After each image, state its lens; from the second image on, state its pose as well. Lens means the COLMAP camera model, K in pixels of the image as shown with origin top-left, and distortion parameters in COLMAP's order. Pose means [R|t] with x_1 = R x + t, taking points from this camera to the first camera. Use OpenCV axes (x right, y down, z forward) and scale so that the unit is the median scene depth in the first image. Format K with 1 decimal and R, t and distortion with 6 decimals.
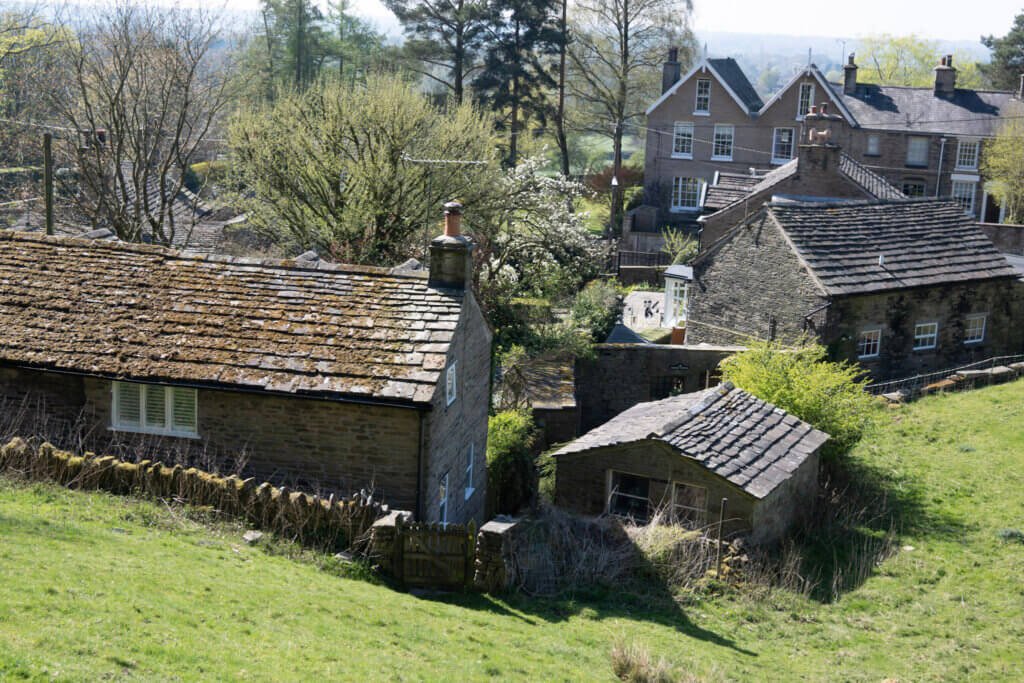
lens RADIAL K [[1558.6, 0, 512.9], [0, 1558.6, 314.9], [0, 0, 1]] dist [-0.011408, 0.042703]
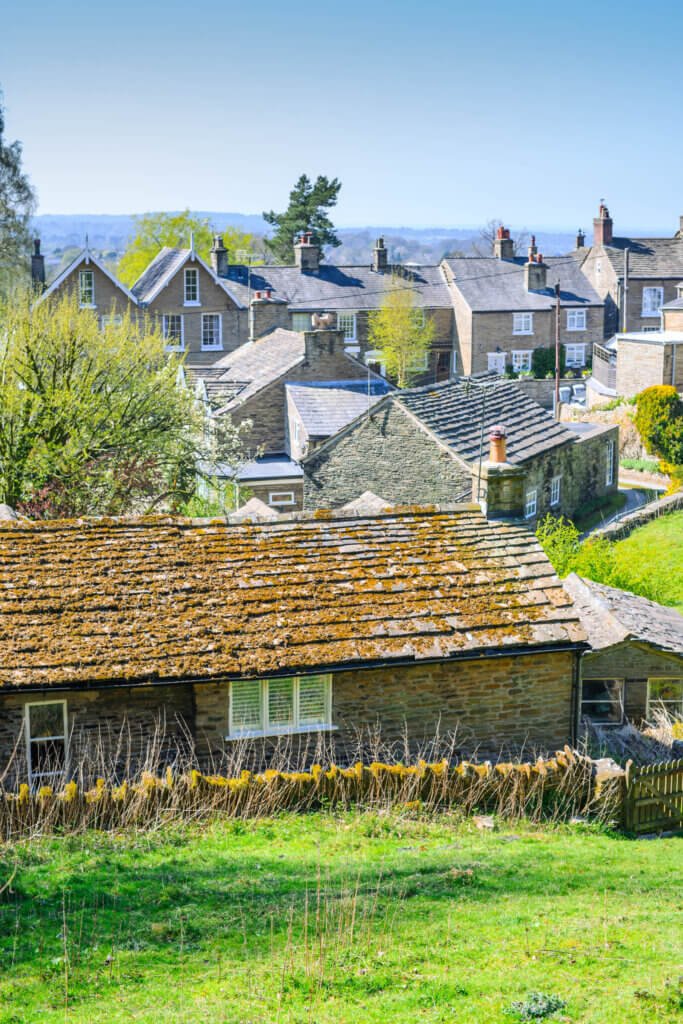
lens RADIAL K [[1557.6, 0, 341.5], [0, 1557.6, 512.0], [0, 0, 1]] dist [-0.118972, -0.013343]
pose [[0.868841, -0.134321, 0.476522, -0.570512], [0.127110, 0.990750, 0.047511, -0.077247], [-0.478496, 0.019291, 0.877878, 0.230690]]
